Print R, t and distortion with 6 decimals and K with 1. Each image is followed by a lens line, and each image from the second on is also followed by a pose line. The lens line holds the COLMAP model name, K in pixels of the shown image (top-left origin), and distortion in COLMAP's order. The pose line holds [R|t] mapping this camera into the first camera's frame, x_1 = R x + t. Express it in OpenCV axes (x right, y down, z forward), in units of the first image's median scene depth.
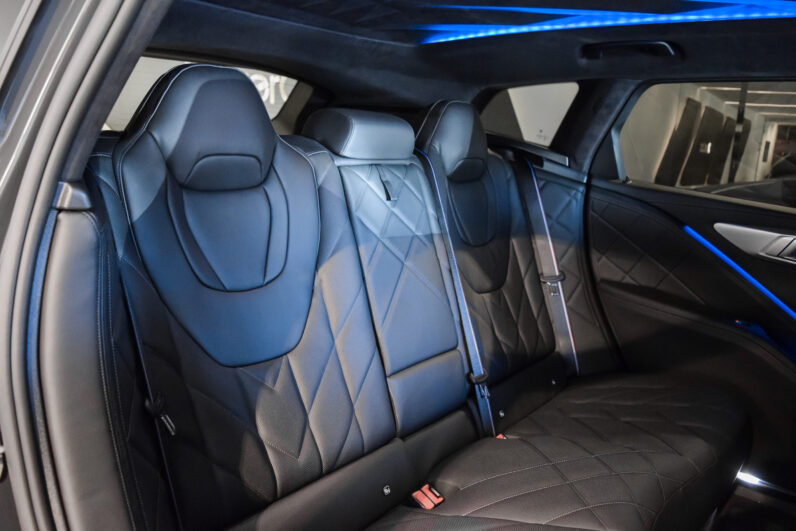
lens RADIAL K [[623.7, 0, 398.0], [0, 623.7, 265.5], [0, 0, 1]] dist [-0.101741, 0.036995]
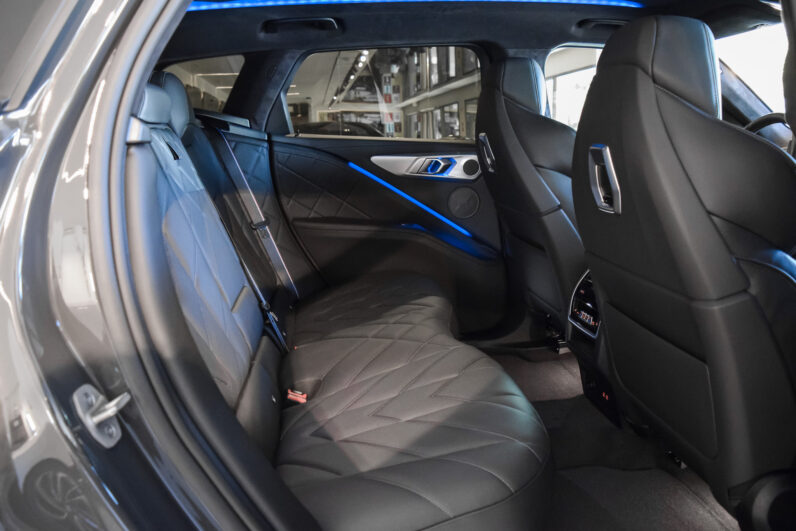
lens RADIAL K [[623.7, 0, 398.0], [0, 623.7, 265.5], [0, 0, 1]] dist [-0.101741, 0.036995]
pose [[0.702671, -0.221134, 0.676279, -0.371709], [0.213614, 0.972195, 0.095945, 0.039268], [-0.678692, 0.077045, 0.730371, -0.012260]]
